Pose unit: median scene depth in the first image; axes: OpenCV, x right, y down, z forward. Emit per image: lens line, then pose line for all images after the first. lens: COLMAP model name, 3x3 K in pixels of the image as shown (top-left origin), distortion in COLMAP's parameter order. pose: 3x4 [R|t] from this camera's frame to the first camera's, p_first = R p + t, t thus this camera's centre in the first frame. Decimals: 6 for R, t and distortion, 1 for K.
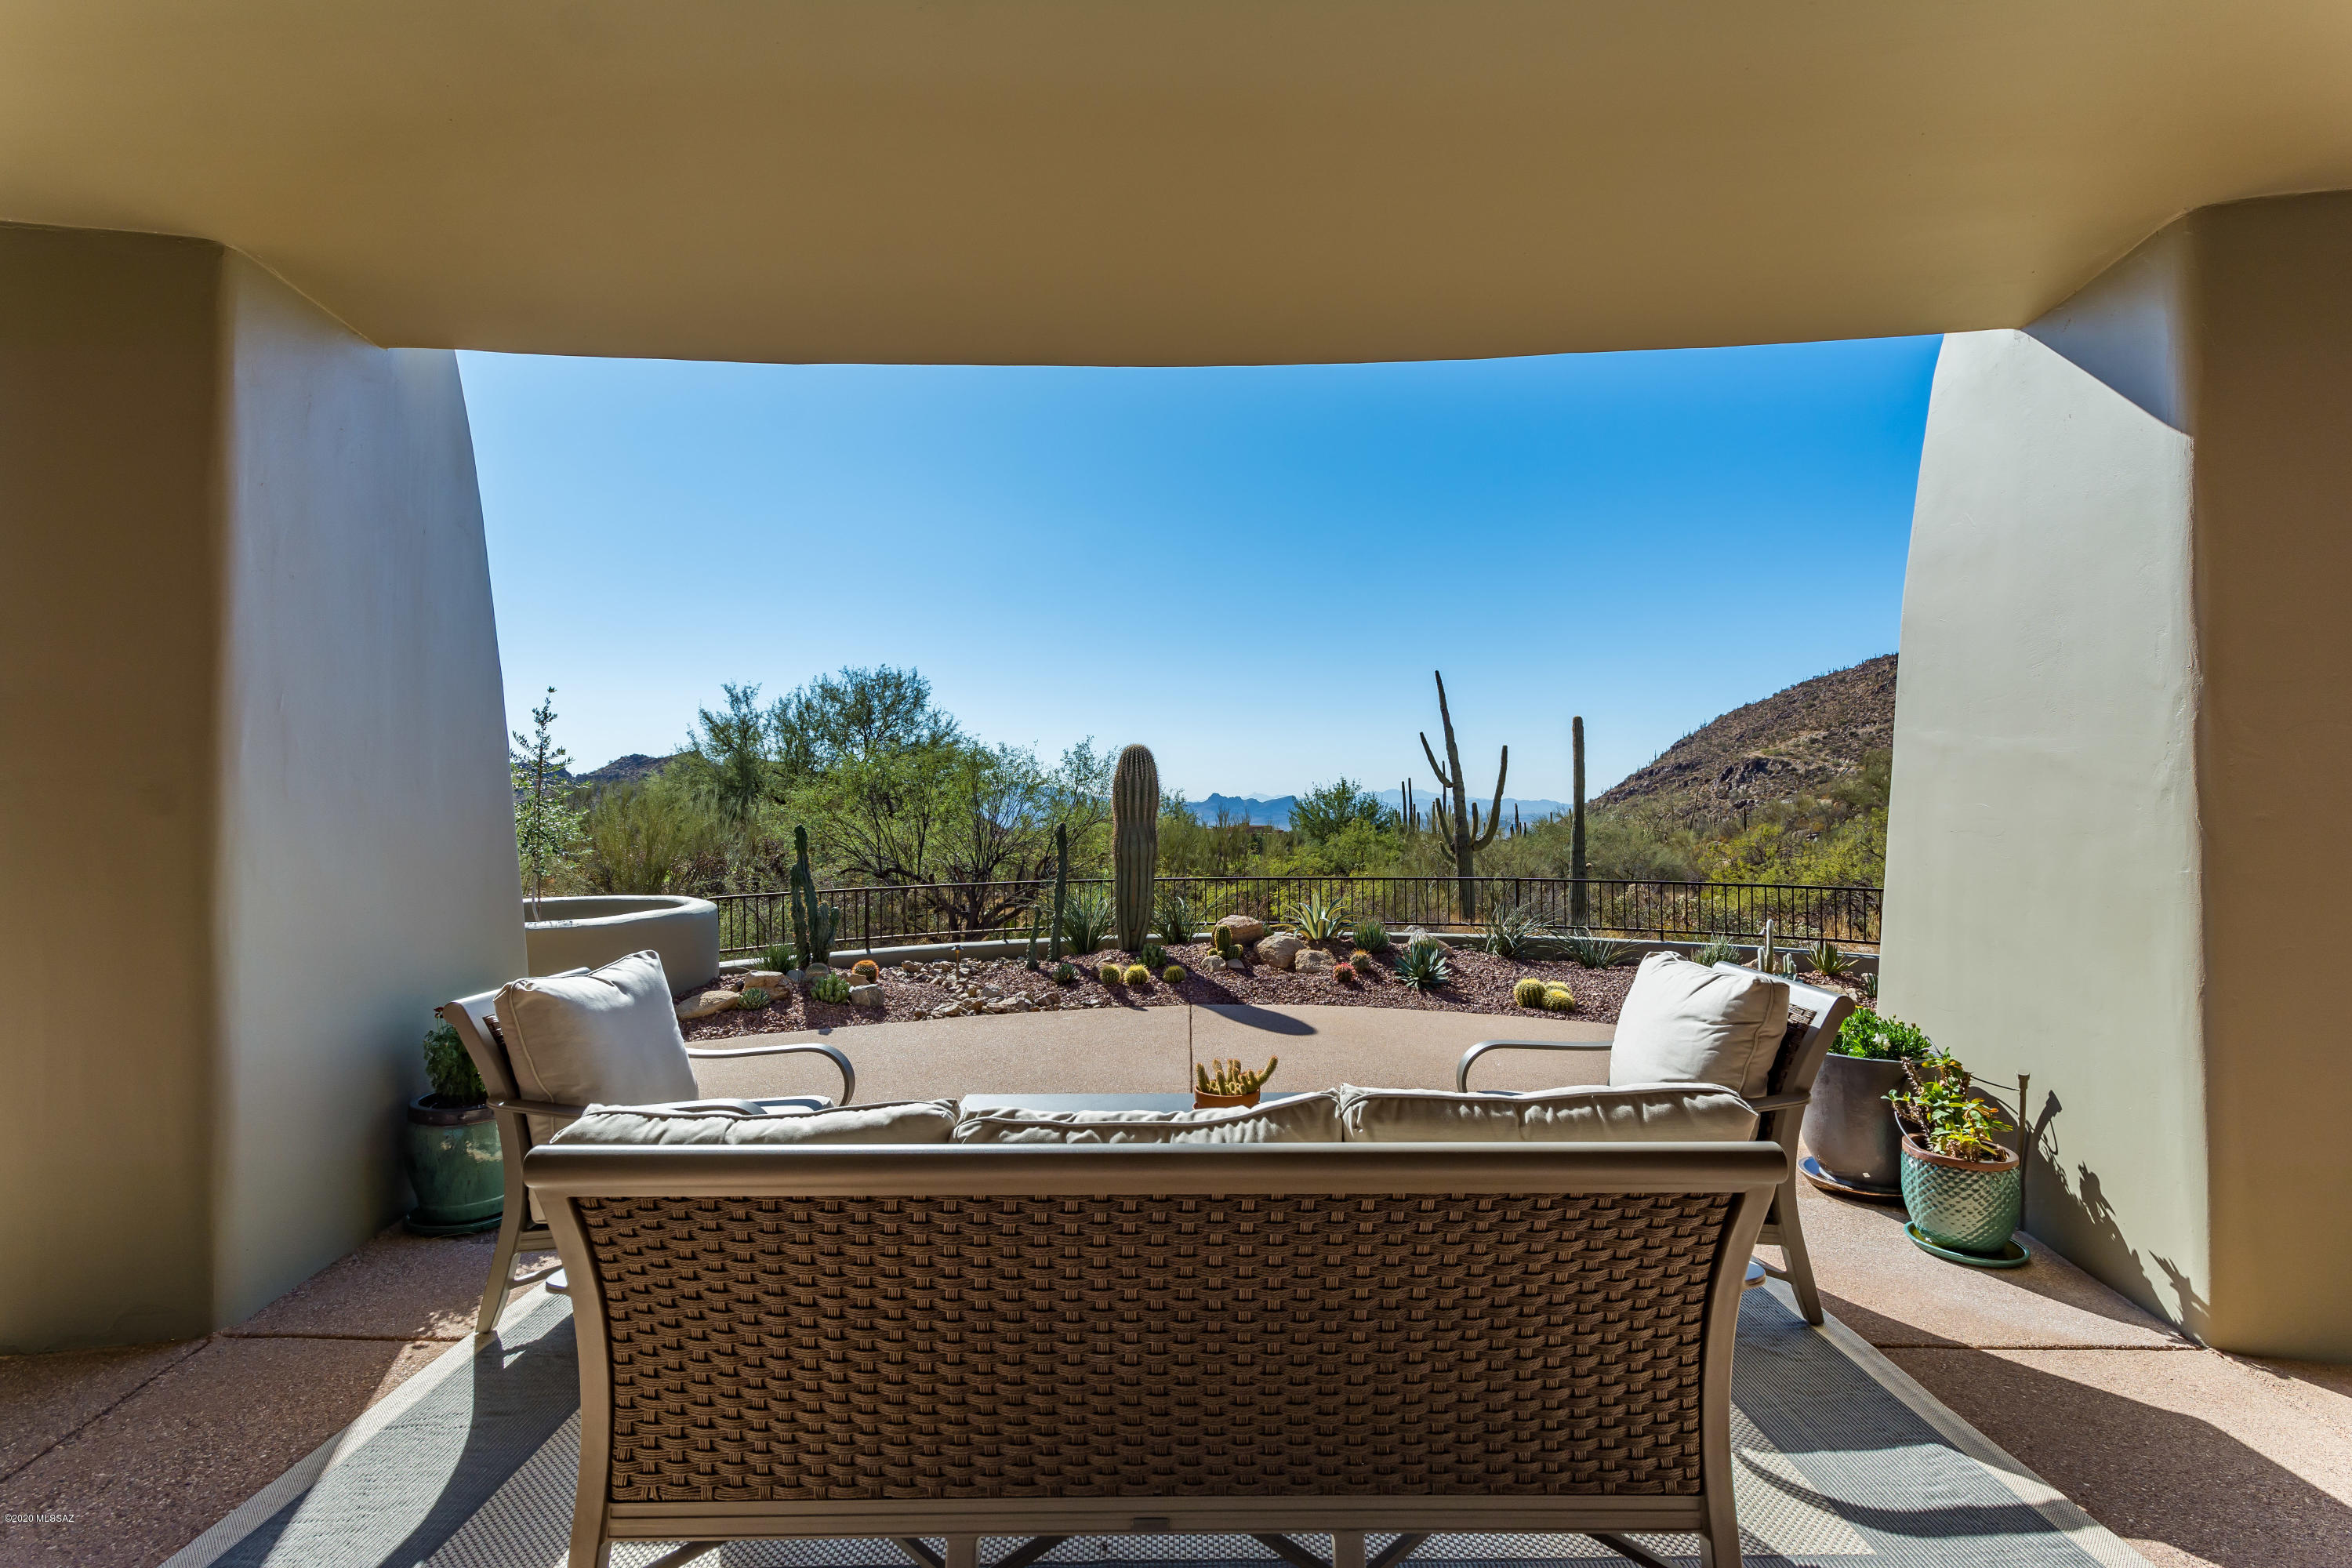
lens RADIAL K [[1023.5, 0, 1178.4], [0, 1023.5, 791.1], [0, 0, 1]] dist [-0.006180, 0.003865]
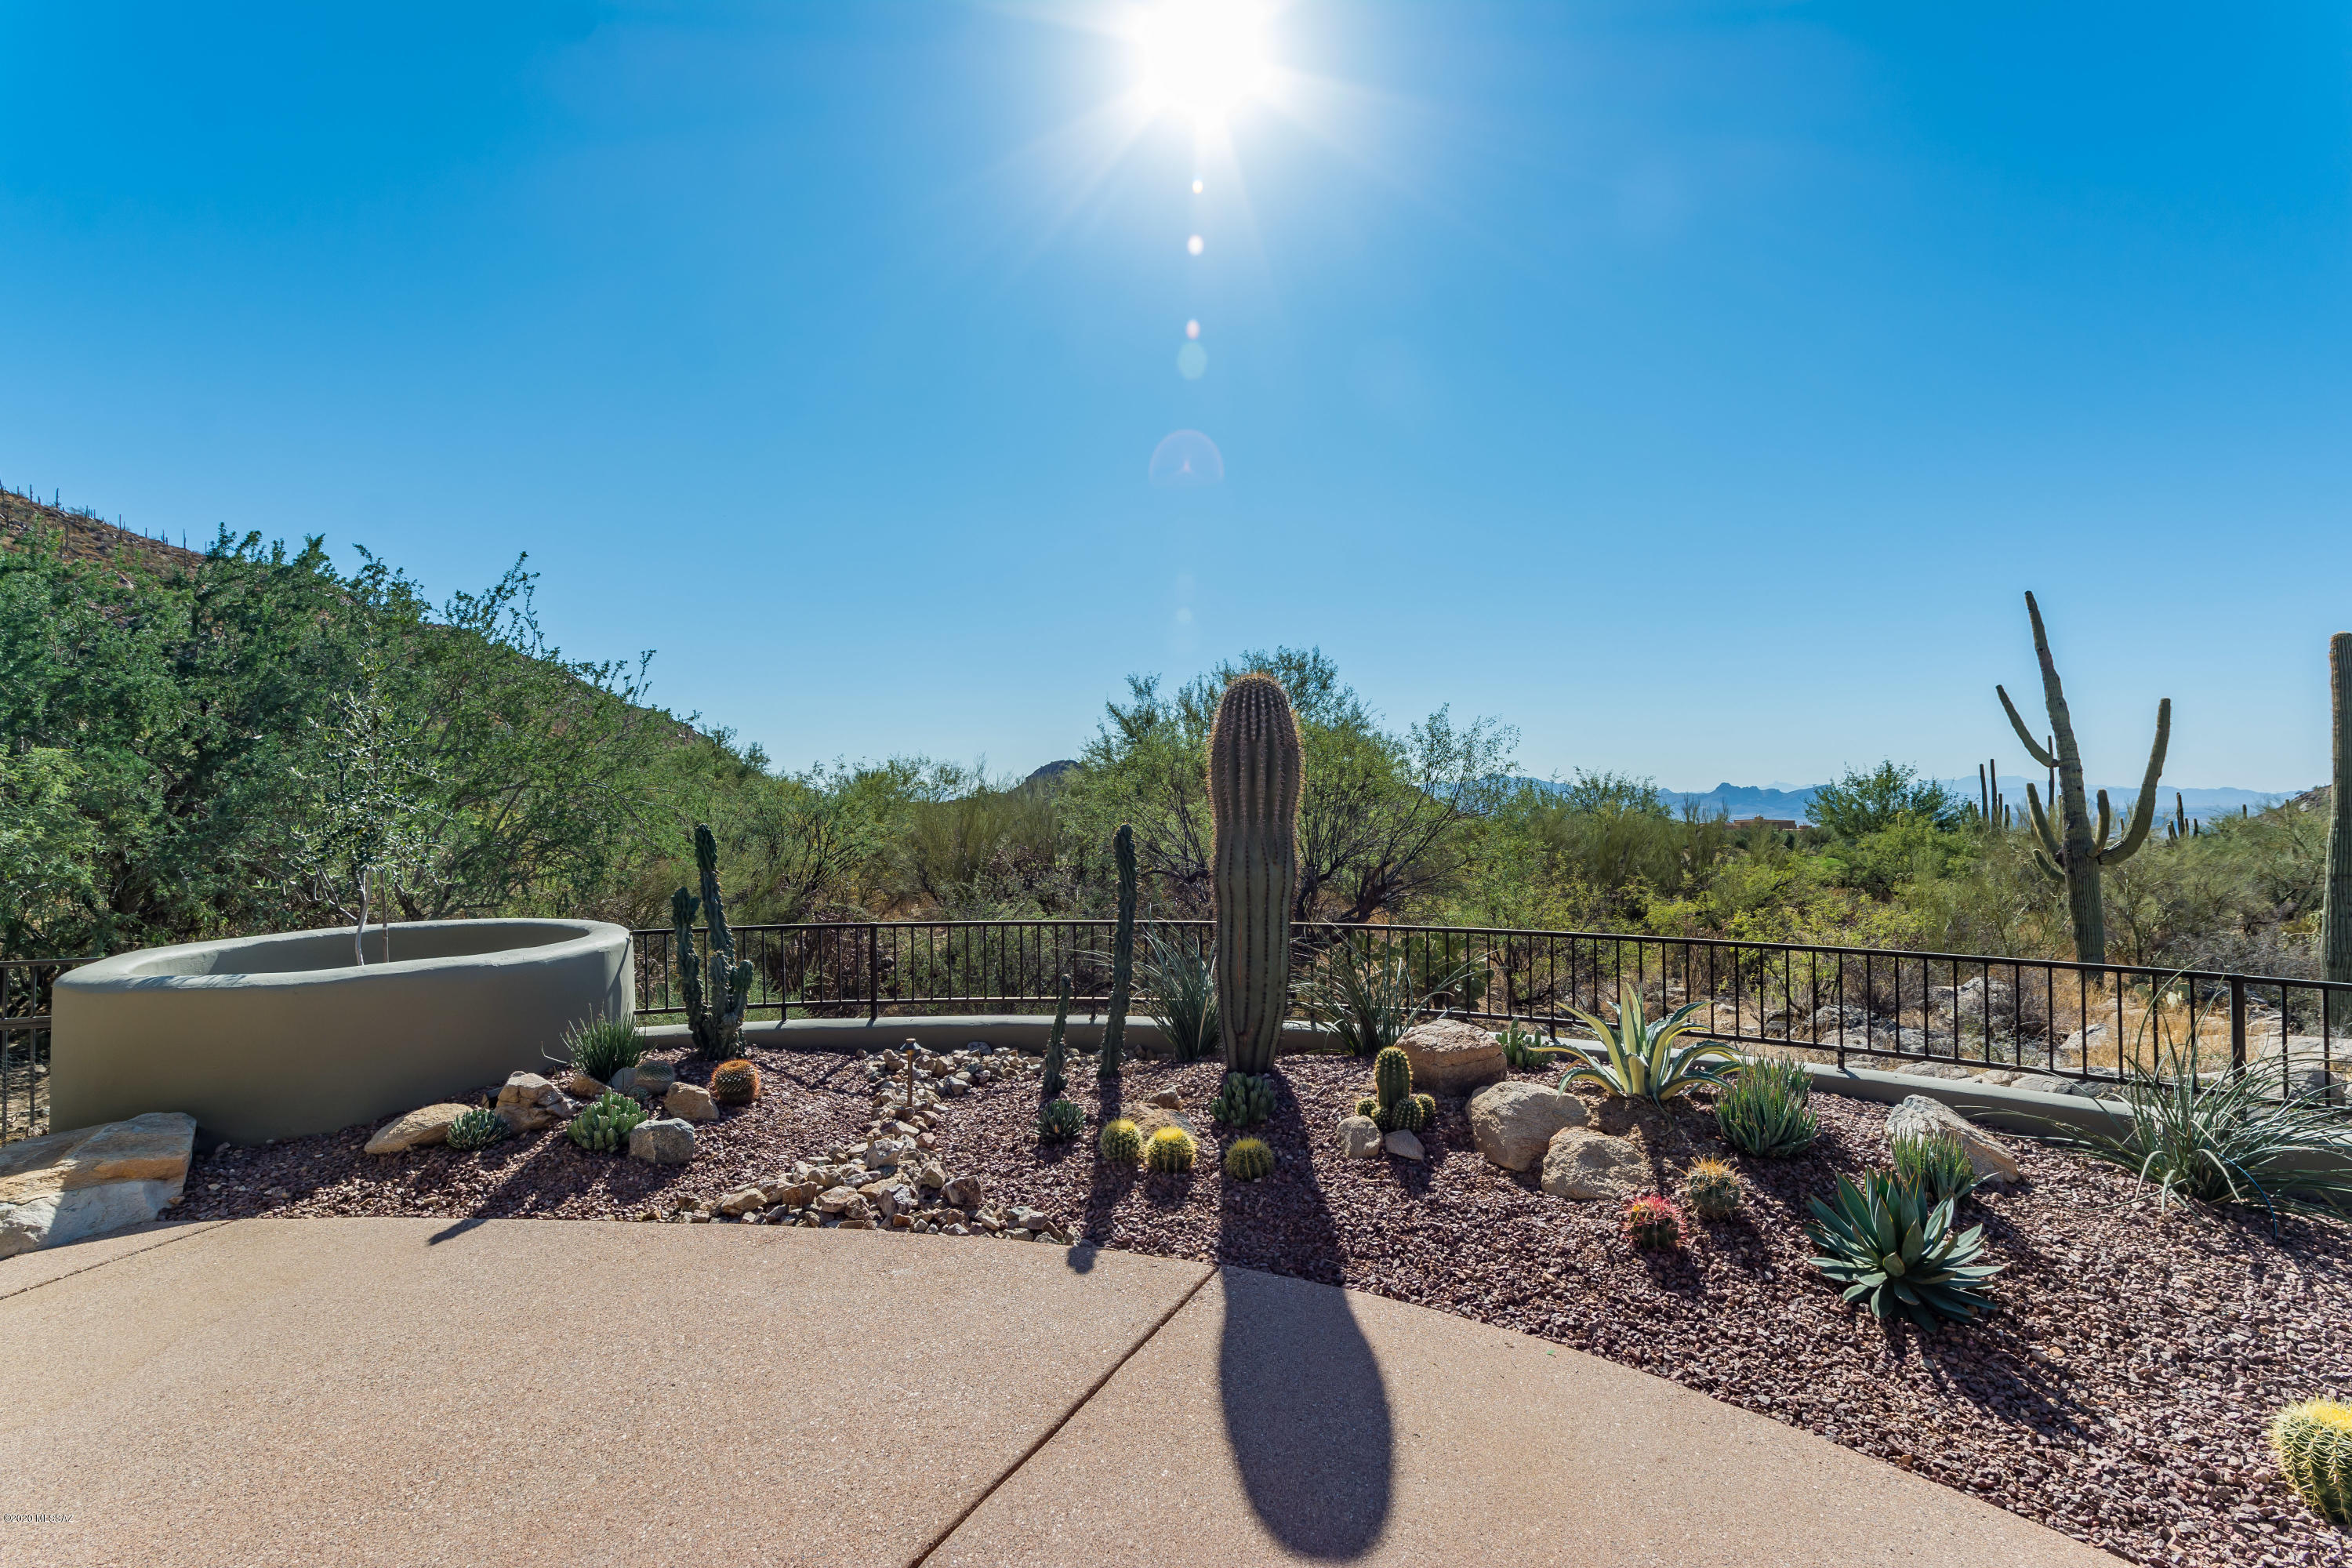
lens RADIAL K [[1023.5, 0, 1178.4], [0, 1023.5, 791.1], [0, 0, 1]] dist [-0.006180, 0.003865]
pose [[0.898180, -0.004795, -0.439602, 0.042742], [0.008276, 0.999948, 0.006001, 0.002805], [0.439550, -0.009028, 0.898173, 0.144713]]
